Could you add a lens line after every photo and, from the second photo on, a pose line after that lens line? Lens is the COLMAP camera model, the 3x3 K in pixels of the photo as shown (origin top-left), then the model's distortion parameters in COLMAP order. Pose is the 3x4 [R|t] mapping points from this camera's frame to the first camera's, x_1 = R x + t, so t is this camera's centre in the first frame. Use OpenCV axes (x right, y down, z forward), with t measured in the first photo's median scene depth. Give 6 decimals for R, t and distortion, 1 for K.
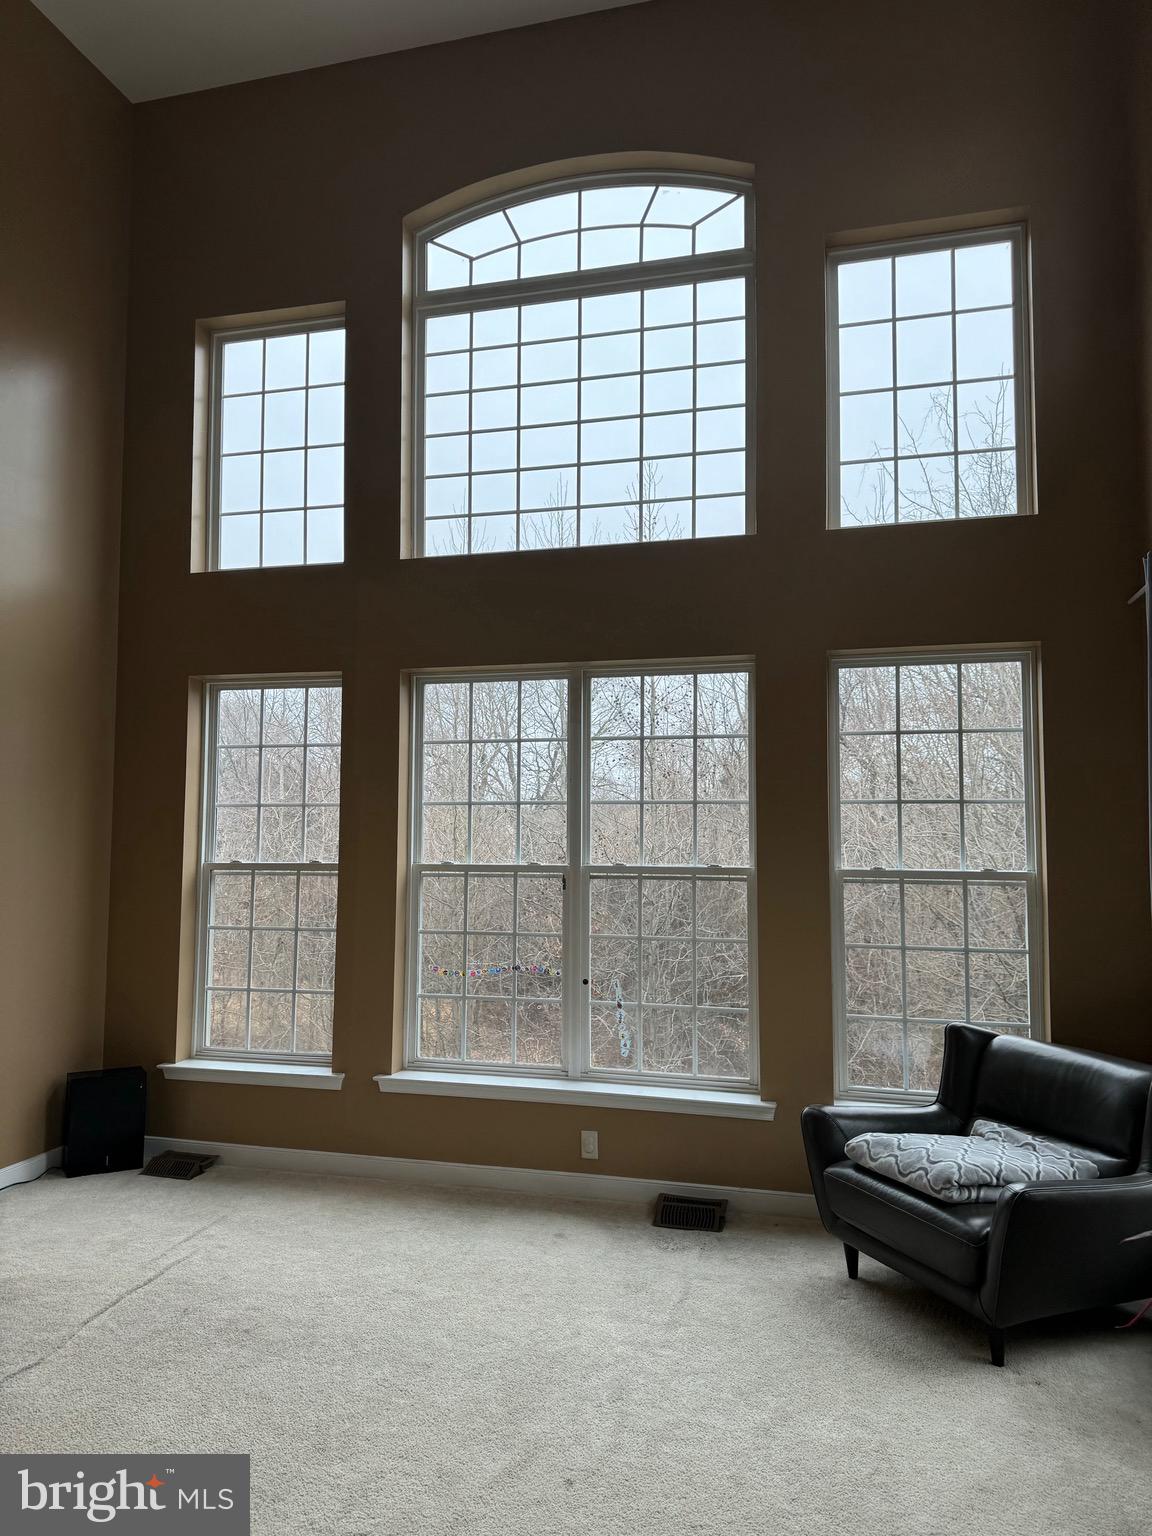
lens RADIAL K [[1094.8, 0, 571.9], [0, 1094.8, 768.0], [0, 0, 1]] dist [0.052179, -0.039326]
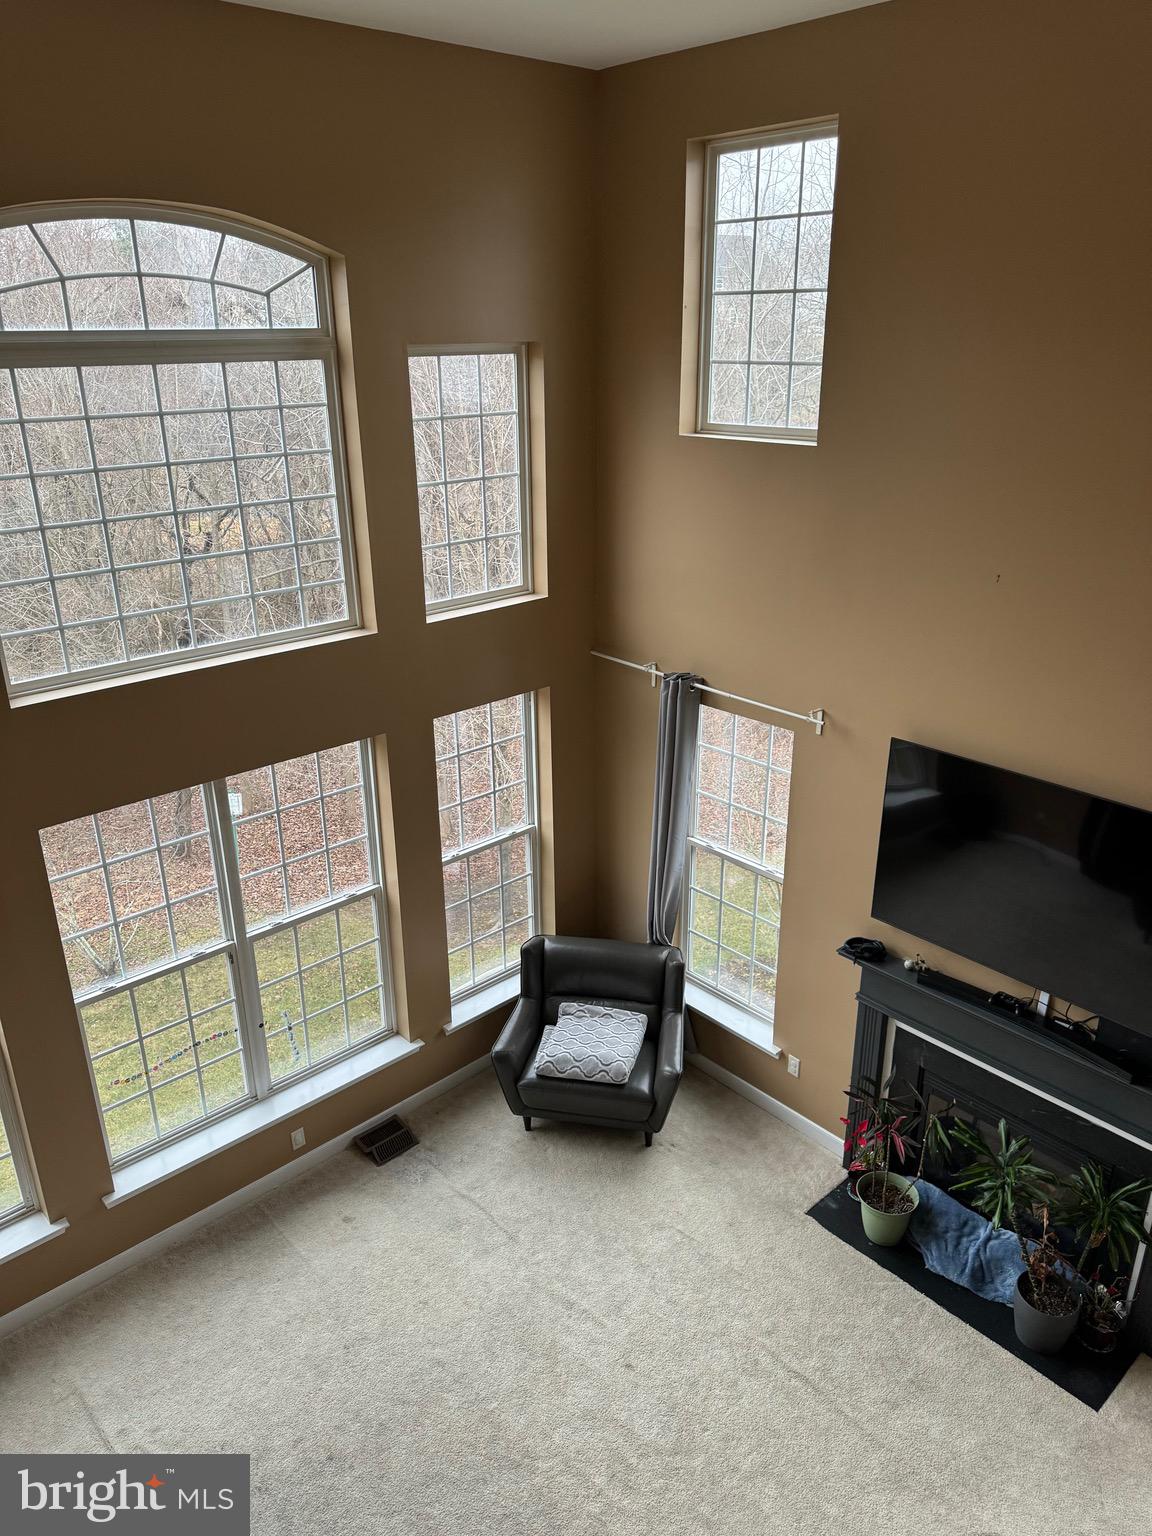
lens RADIAL K [[1094.8, 0, 573.1], [0, 1094.8, 772.3], [0, 0, 1]] dist [0.052179, -0.039326]
pose [[0.540220, -0.326709, 0.775515, -0.668267], [-0.050997, 0.907157, 0.417692, -0.586307], [-0.839977, -0.265194, 0.473403, 0.271149]]
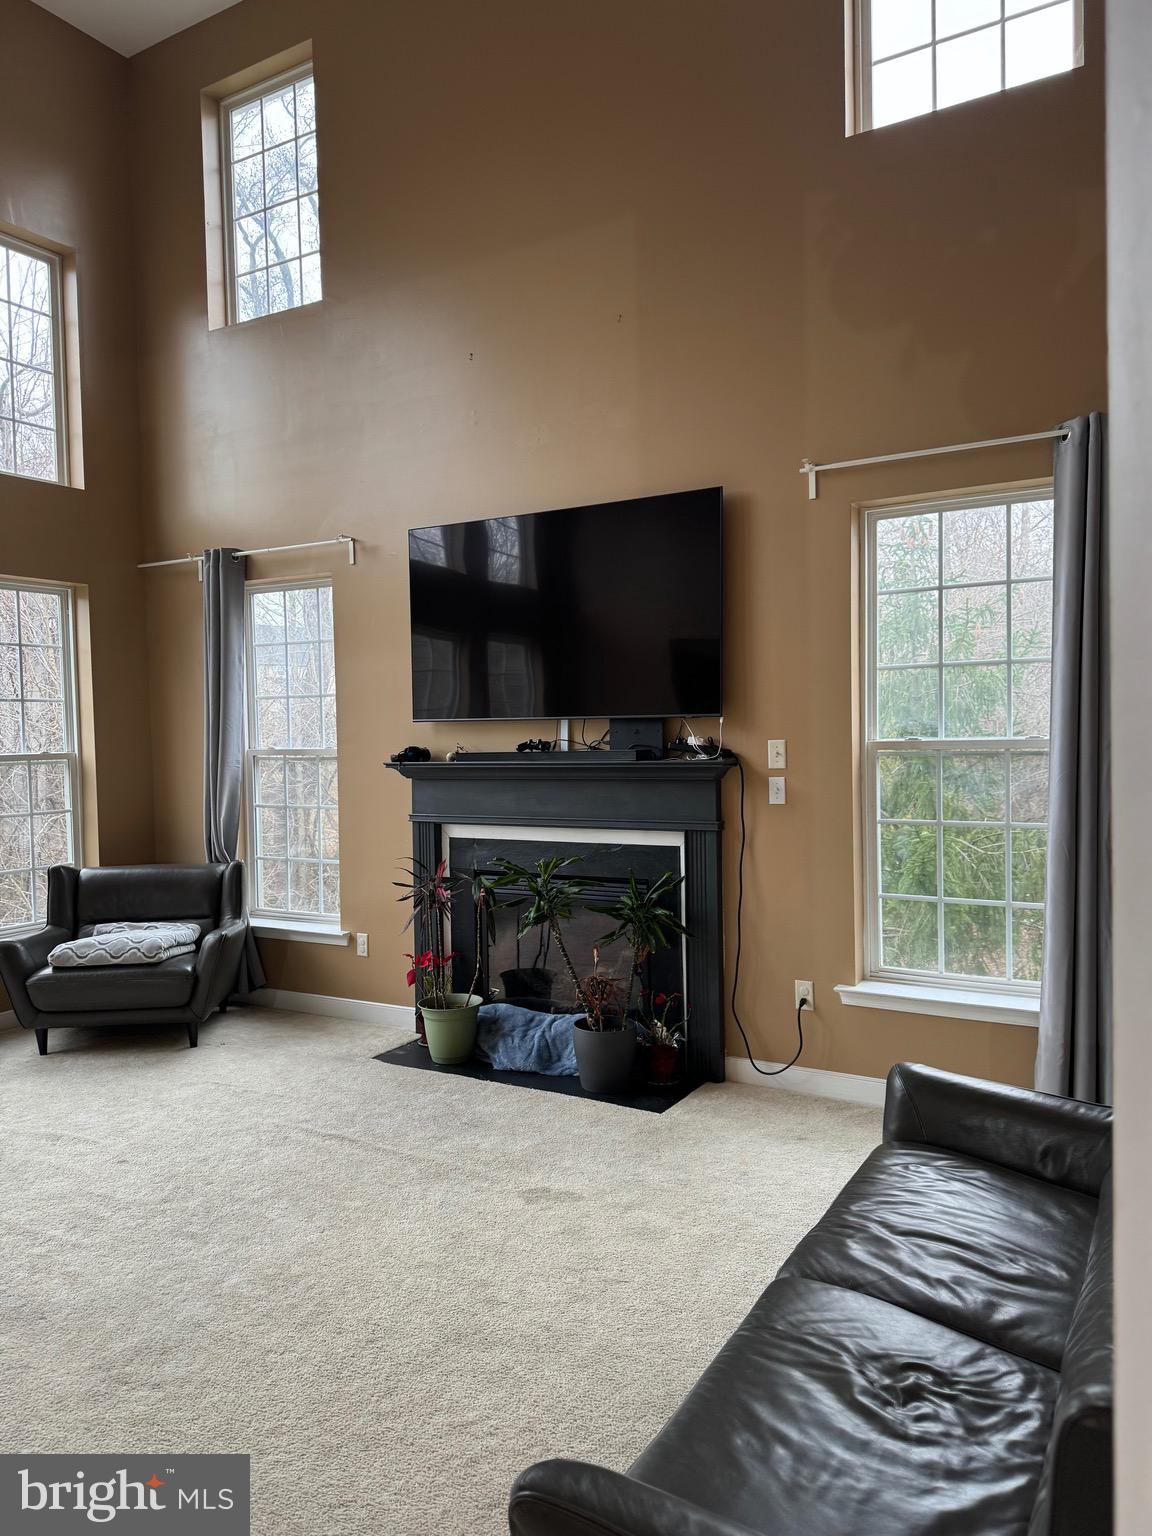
lens RADIAL K [[1094.8, 0, 593.5], [0, 1094.8, 753.5], [0, 0, 1]] dist [0.052179, -0.039326]
pose [[0.265868, -0.036208, 0.963329, -0.722438], [-0.050446, 0.997403, 0.051411, -0.007509], [-0.962689, -0.062264, 0.263350, 0.018231]]
